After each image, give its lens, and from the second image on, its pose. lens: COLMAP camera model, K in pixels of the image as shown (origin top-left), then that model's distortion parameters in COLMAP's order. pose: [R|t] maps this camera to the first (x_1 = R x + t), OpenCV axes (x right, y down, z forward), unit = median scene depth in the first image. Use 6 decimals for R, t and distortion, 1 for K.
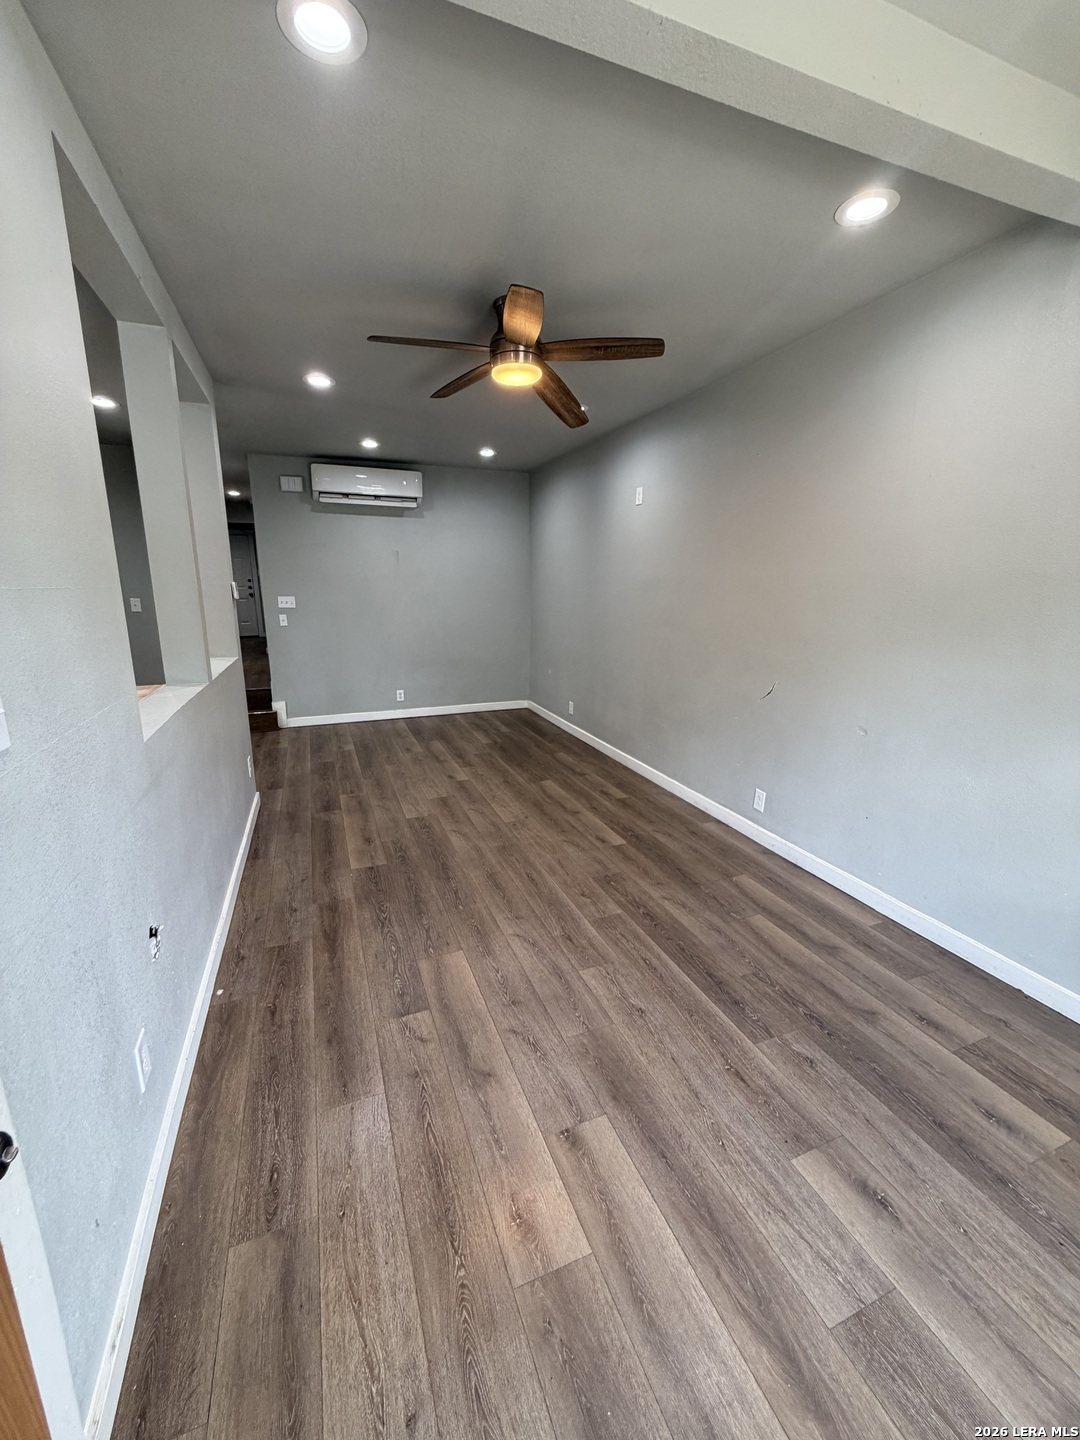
lens RADIAL K [[575.9, 0, 539.8], [0, 575.9, 714.2], [0, 0, 1]] dist [0.001599, 0.000461]
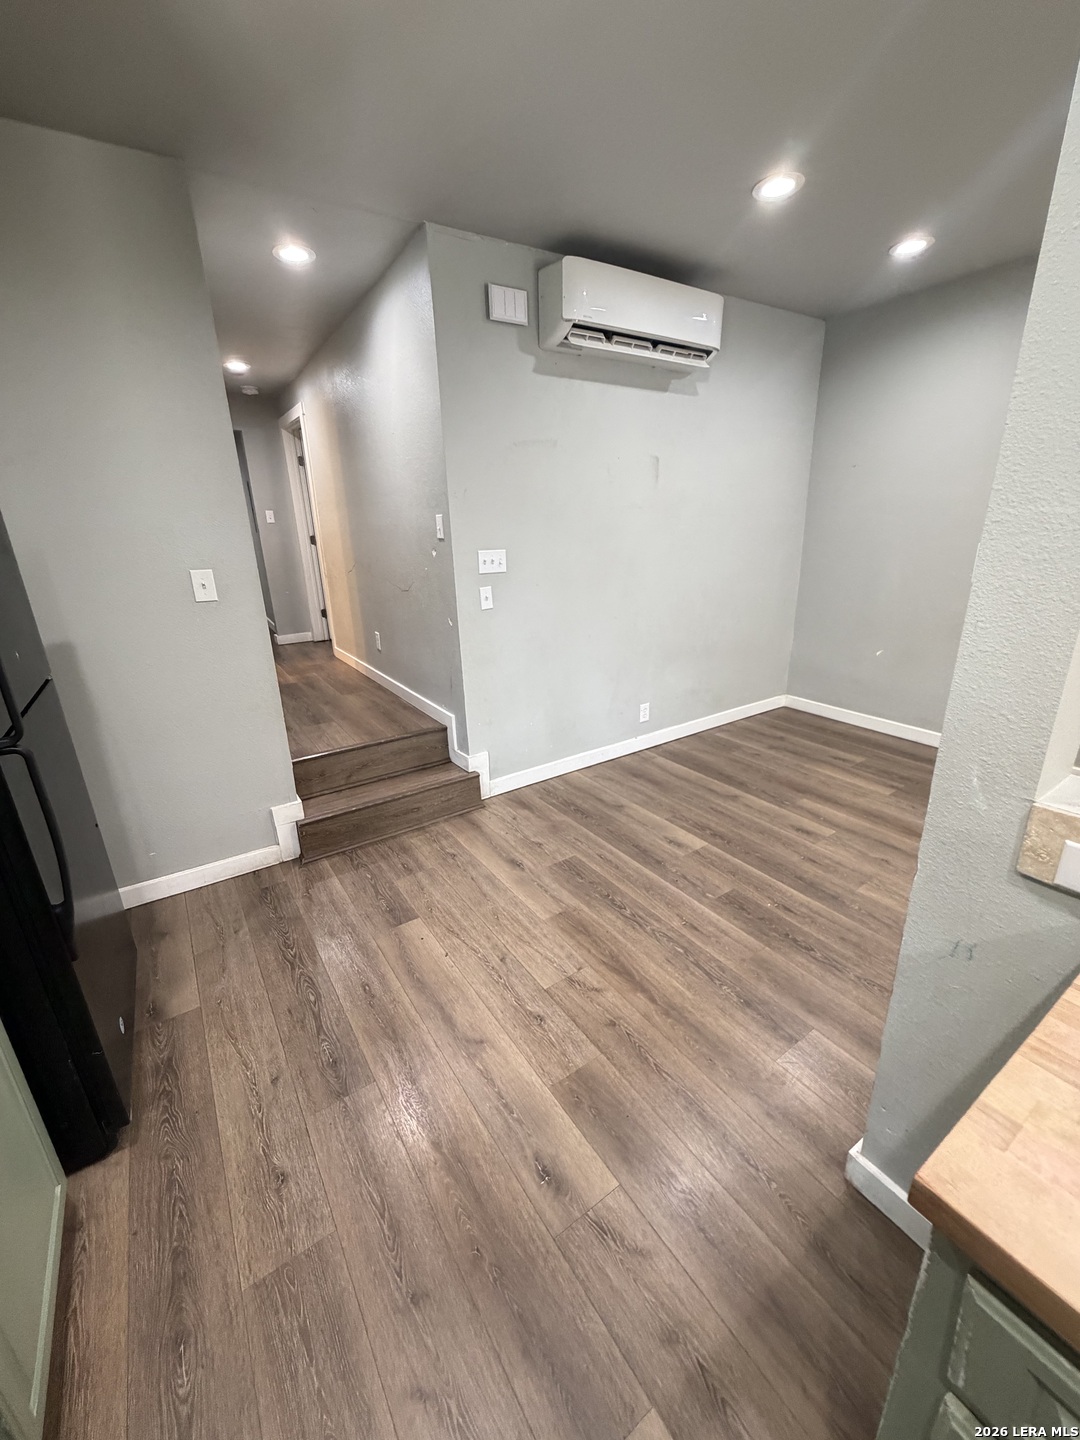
lens RADIAL K [[580.1, 0, 540.0], [0, 580.1, 720.0], [0, 0, 1]] dist [0.000395, 0.000110]
pose [[0.976875, -0.099743, 0.189121, -0.525056], [0.080045, 0.990804, 0.109092, -0.111987], [-0.198263, -0.091431, 0.975875, 0.497118]]
